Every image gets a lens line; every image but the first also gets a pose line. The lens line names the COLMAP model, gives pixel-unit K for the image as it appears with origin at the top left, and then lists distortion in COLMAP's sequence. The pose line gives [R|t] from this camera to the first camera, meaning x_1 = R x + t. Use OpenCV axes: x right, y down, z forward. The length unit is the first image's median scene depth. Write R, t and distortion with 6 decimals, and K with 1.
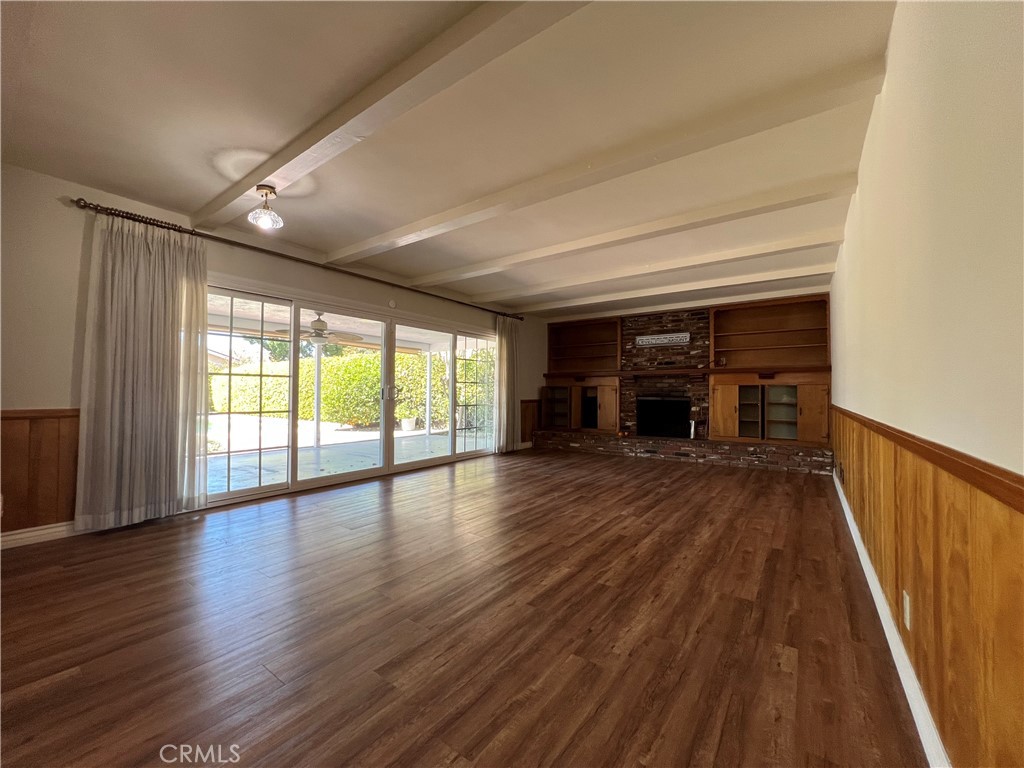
lens RADIAL K [[411.3, 0, 509.2], [0, 411.3, 383.9], [0, 0, 1]] dist [0.000501, 0.000401]
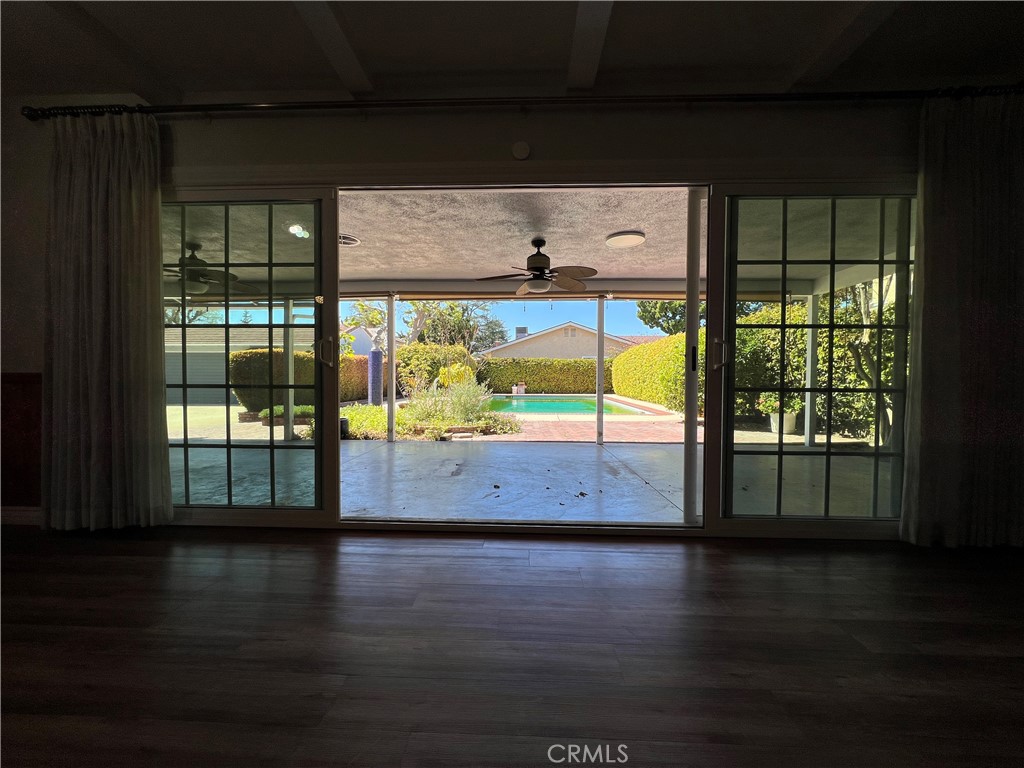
lens RADIAL K [[411.3, 0, 509.2], [0, 411.3, 383.9], [0, 0, 1]] dist [0.000501, 0.000401]
pose [[0.558396, 0.013444, -0.829466, 0.036502], [0.014469, 0.999559, 0.025942, 0.020779], [0.829448, -0.026487, 0.557955, 0.359283]]
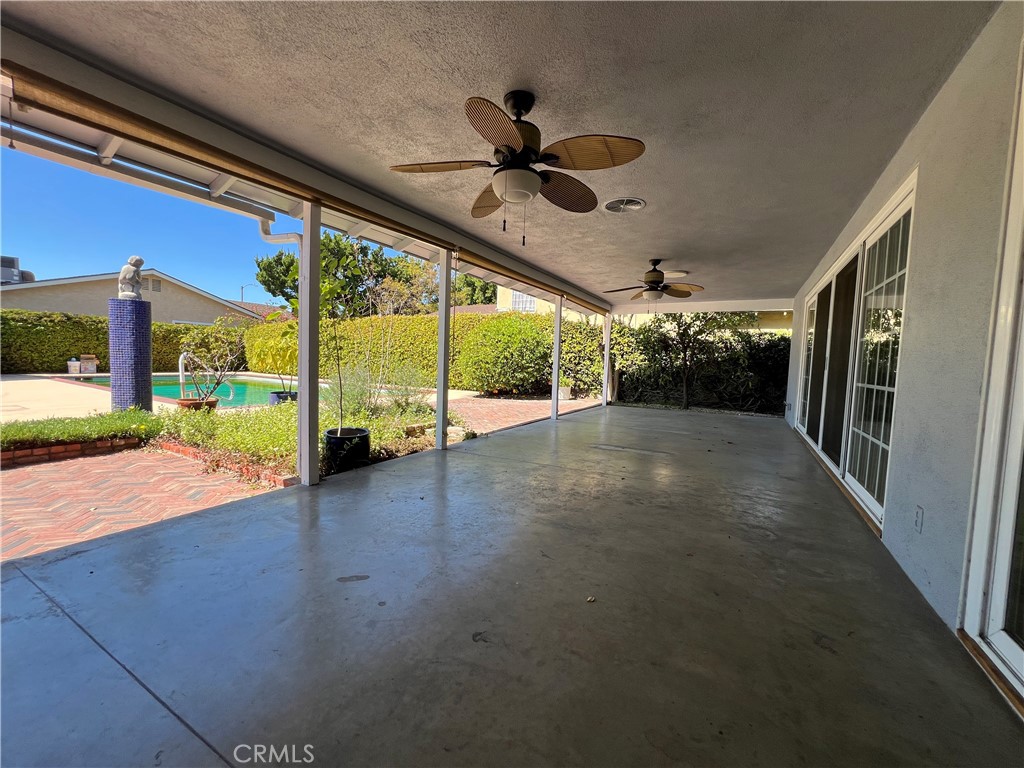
lens RADIAL K [[411.3, 0, 509.2], [0, 411.3, 383.9], [0, 0, 1]] dist [0.000501, 0.000401]
pose [[0.993537, 0.025162, 0.110687, -0.513297], [-0.034001, 0.996317, 0.078713, 0.011276], [-0.108299, -0.081968, 0.990733, 0.114777]]
